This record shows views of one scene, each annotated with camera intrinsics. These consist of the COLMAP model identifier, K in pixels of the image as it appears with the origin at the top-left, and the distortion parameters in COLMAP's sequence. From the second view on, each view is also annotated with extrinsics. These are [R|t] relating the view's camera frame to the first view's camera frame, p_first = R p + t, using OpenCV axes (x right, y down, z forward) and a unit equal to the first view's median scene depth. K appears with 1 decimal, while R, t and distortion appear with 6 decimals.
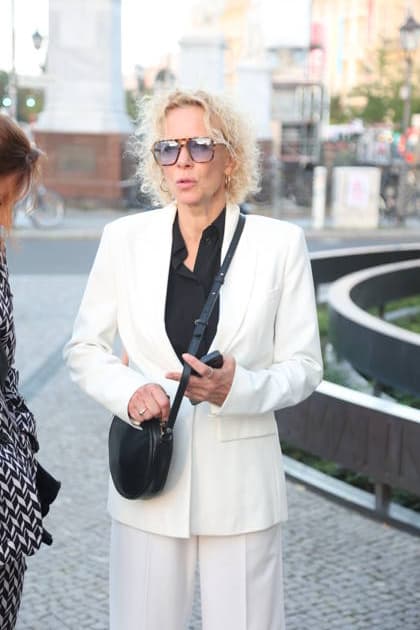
lens RADIAL K [[1392.9, 0, 221.9], [0, 1392.9, 318.5], [0, 0, 1]] dist [0.389390, 0.000000]
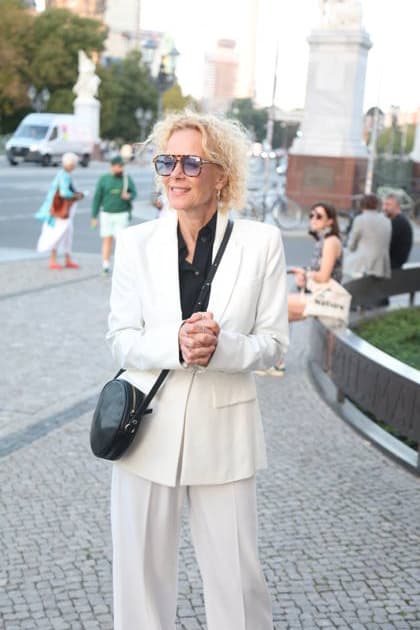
lens RADIAL K [[1078.1, 0, 198.9], [0, 1078.1, 315.6], [0, 0, 1]] dist [0.256941, 0.000000]
pose [[0.968595, 0.074847, -0.237112, 0.156749], [-0.071775, 0.997187, 0.021577, -0.001666], [0.238060, -0.003881, 0.971243, 0.038119]]
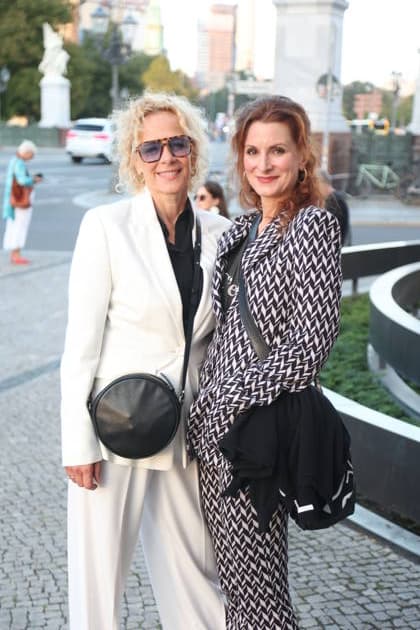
lens RADIAL K [[1210.1, 0, 203.4], [0, 1210.1, 321.9], [0, 0, 1]] dist [0.306672, 0.000000]
pose [[0.969618, 0.038622, -0.241556, 0.320830], [-0.033449, 0.999116, 0.025481, -0.000795], [0.242327, -0.016627, 0.970052, 0.050744]]
